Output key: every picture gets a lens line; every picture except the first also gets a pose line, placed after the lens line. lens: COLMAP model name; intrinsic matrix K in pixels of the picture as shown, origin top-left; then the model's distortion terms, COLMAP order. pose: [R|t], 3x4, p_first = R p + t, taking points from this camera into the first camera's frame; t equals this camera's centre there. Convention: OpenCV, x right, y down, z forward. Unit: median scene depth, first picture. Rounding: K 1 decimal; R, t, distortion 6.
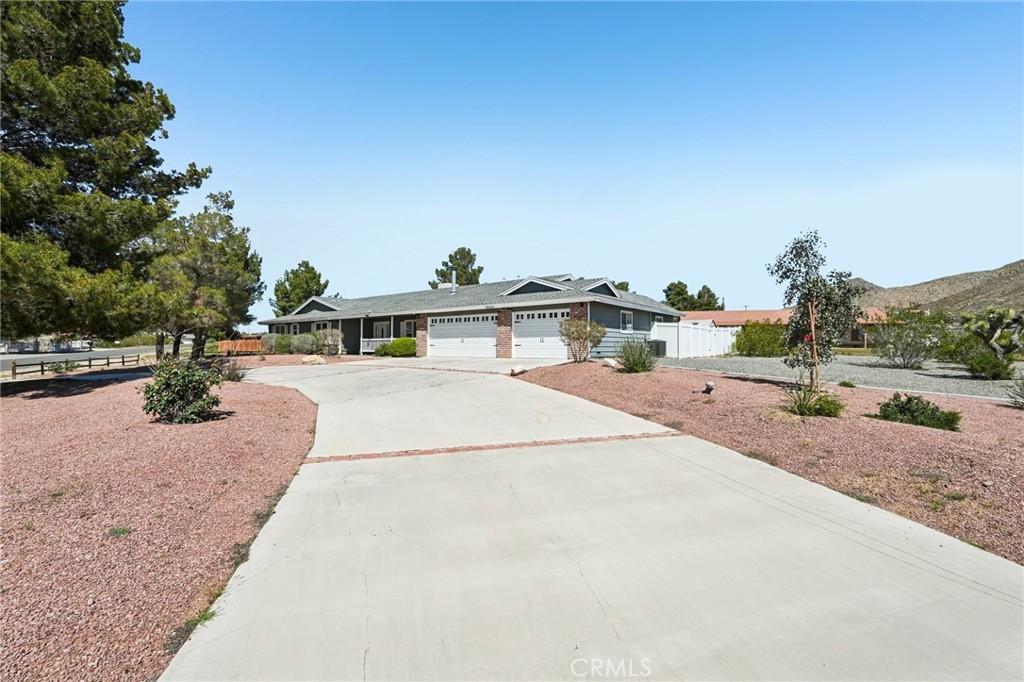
lens RADIAL K [[454.0, 0, 508.6], [0, 454.0, 342.2], [0, 0, 1]] dist [-0.014029, 0.003831]
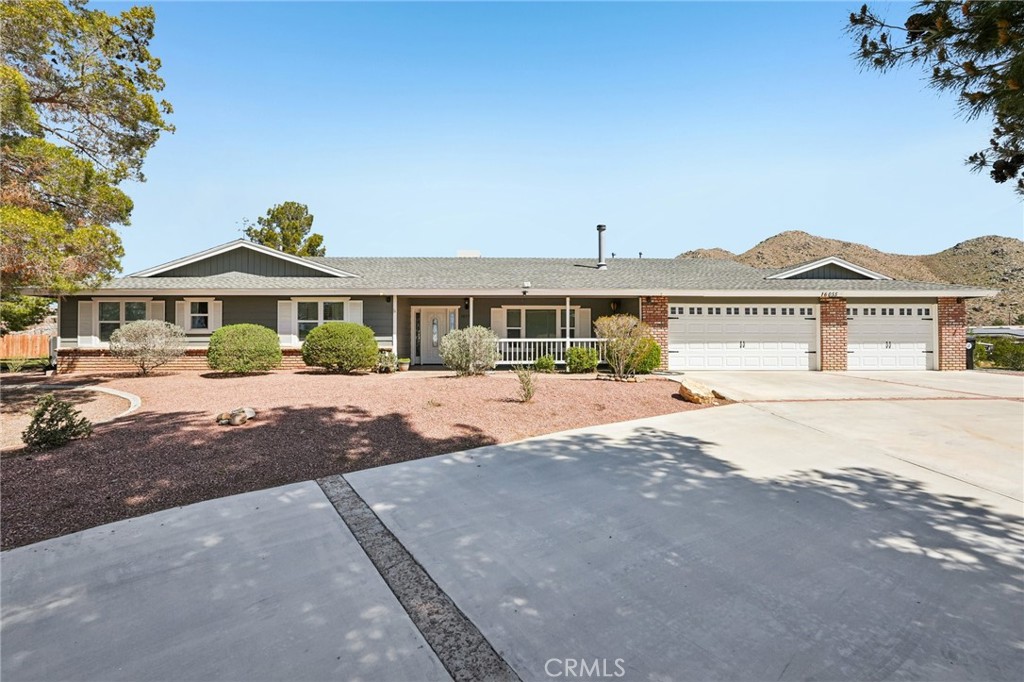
lens RADIAL K [[454.0, 0, 516.1], [0, 454.0, 340.1], [0, 0, 1]] dist [-0.014029, 0.003831]
pose [[0.777505, 0.005664, 0.628851, -0.762184], [-0.006944, 0.999976, -0.000421, -0.007307], [-0.628839, -0.004040, 0.777525, 0.728145]]
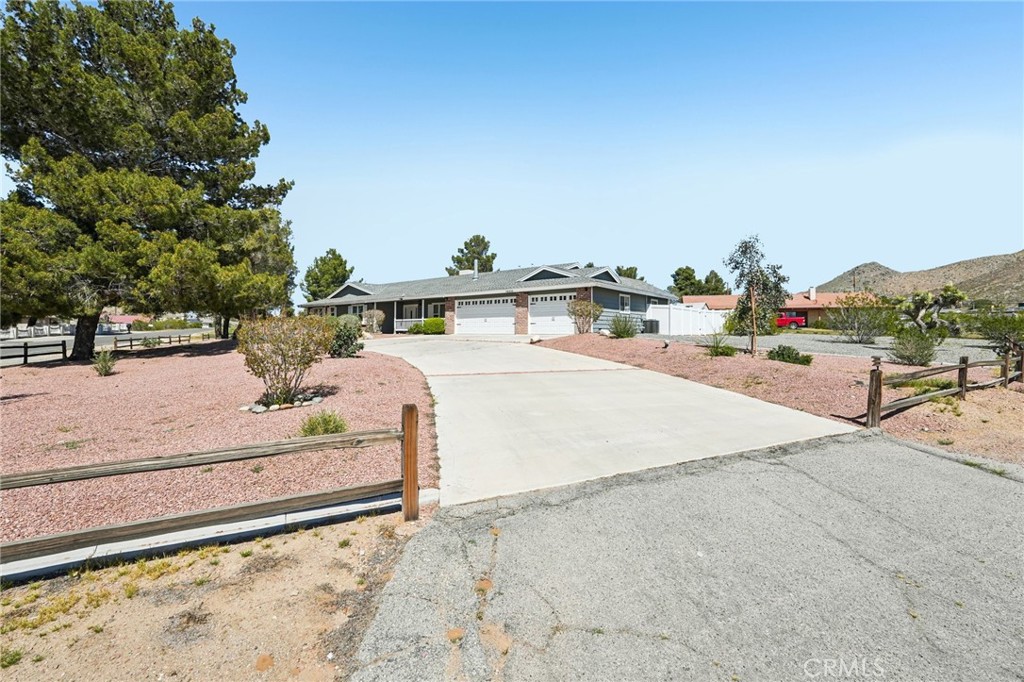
lens RADIAL K [[454.0, 0, 512.0], [0, 454.0, 349.8], [0, 0, 1]] dist [-0.014029, 0.003831]
pose [[0.999913, 0.001219, -0.013165, -0.017917], [-0.000567, 0.998777, 0.049434, 0.015893], [0.013209, -0.049422, 0.998691, -0.183857]]
